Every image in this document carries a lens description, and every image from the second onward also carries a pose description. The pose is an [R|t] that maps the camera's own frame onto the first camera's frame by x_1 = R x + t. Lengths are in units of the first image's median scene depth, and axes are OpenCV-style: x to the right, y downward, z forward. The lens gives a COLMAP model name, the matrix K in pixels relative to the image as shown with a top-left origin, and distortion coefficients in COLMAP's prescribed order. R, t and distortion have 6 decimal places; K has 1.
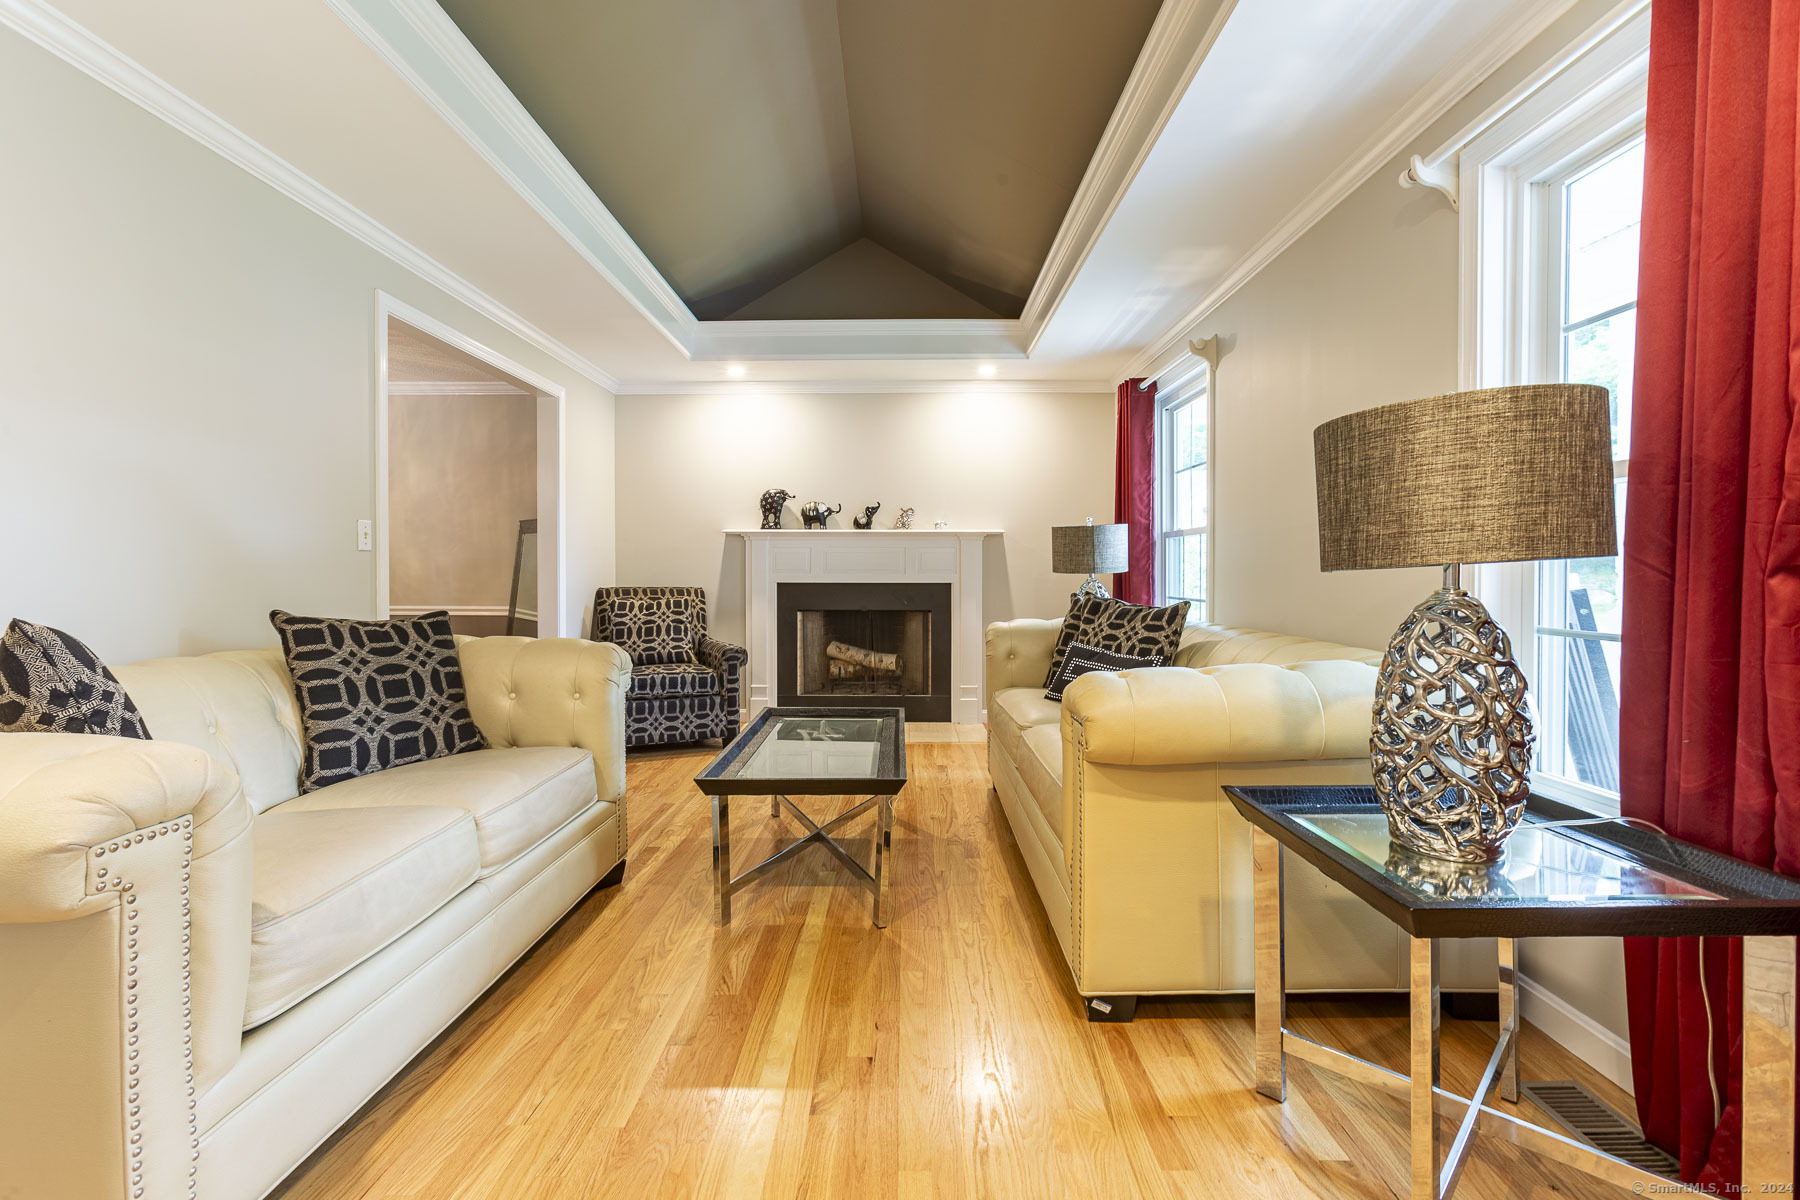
lens RADIAL K [[817.9, 0, 935.7], [0, 817.9, 579.0], [0, 0, 1]] dist [-0.013437, 0.007837]
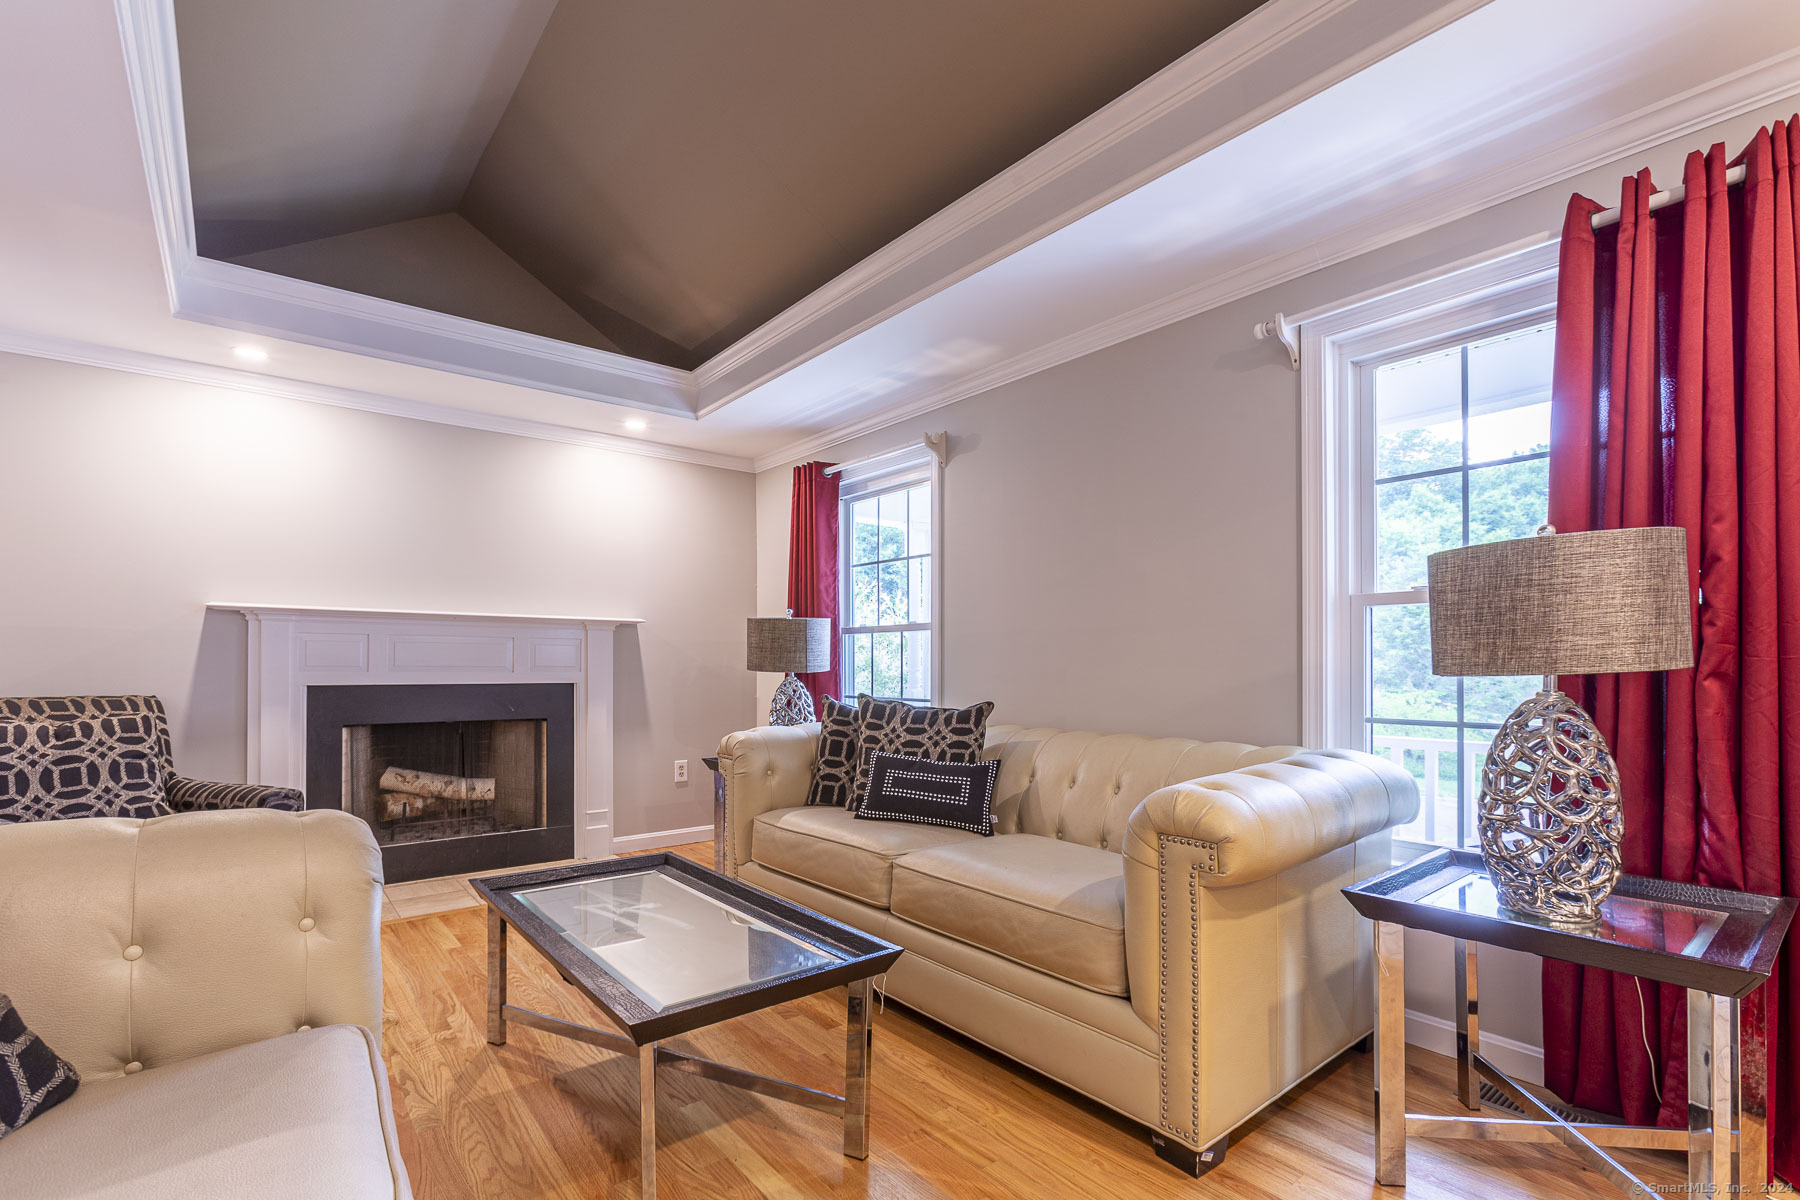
lens RADIAL K [[817.9, 0, 909.2], [0, 817.9, 665.0], [0, 0, 1]] dist [-0.013437, 0.007837]
pose [[0.779919, 0.001853, 0.625878, -0.251302], [0.003543, 0.999967, -0.007375, -0.006418], [-0.625870, 0.007969, 0.779887, 0.201394]]
